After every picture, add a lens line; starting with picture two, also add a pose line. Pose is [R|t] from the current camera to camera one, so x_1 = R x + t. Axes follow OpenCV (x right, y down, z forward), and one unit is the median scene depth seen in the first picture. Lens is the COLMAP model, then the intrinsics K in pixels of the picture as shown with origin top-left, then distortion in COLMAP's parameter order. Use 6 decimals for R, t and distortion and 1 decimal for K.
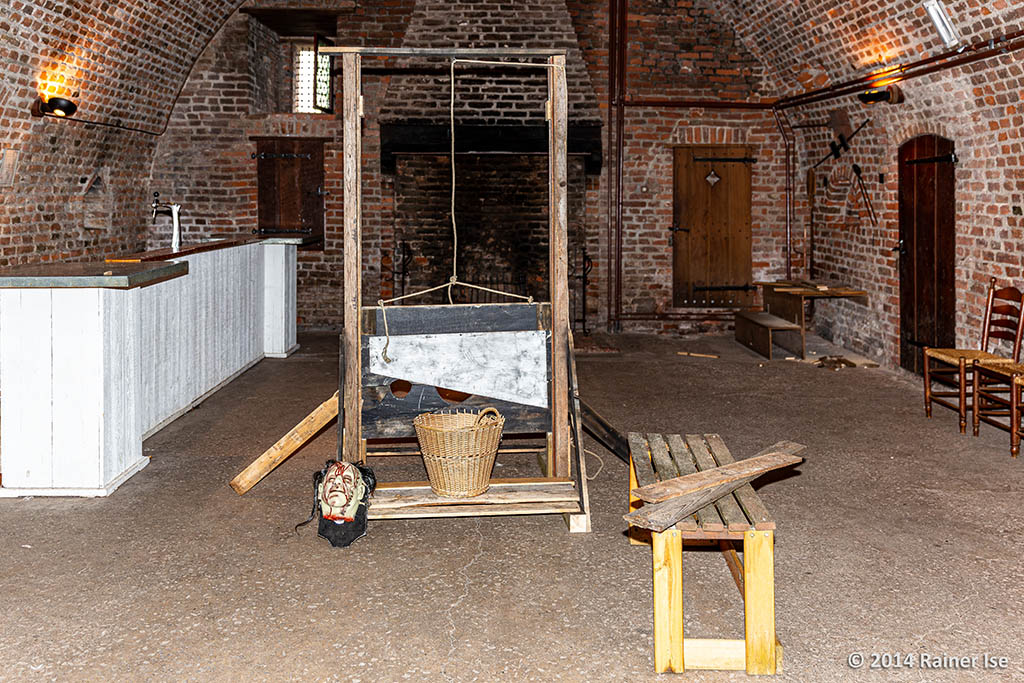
lens RADIAL K [[947.8, 0, 513.0], [0, 947.8, 339.3], [0, 0, 1]] dist [0.019508, 0.000000]
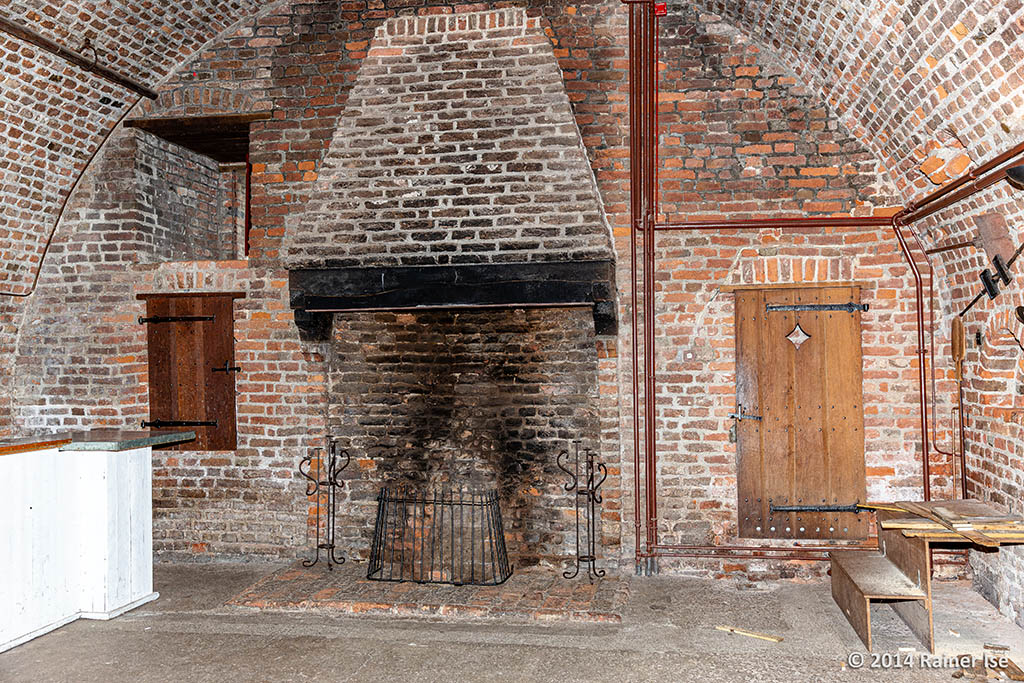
lens RADIAL K [[1009.5, 0, 508.5], [0, 1009.5, 450.8], [0, 0, 1]] dist [0.015086, 0.000000]
pose [[0.983763, -0.002715, -0.179453, 0.141664], [-0.008376, 0.998101, -0.061020, -0.050282], [0.179278, 0.061532, 0.981872, 0.304617]]
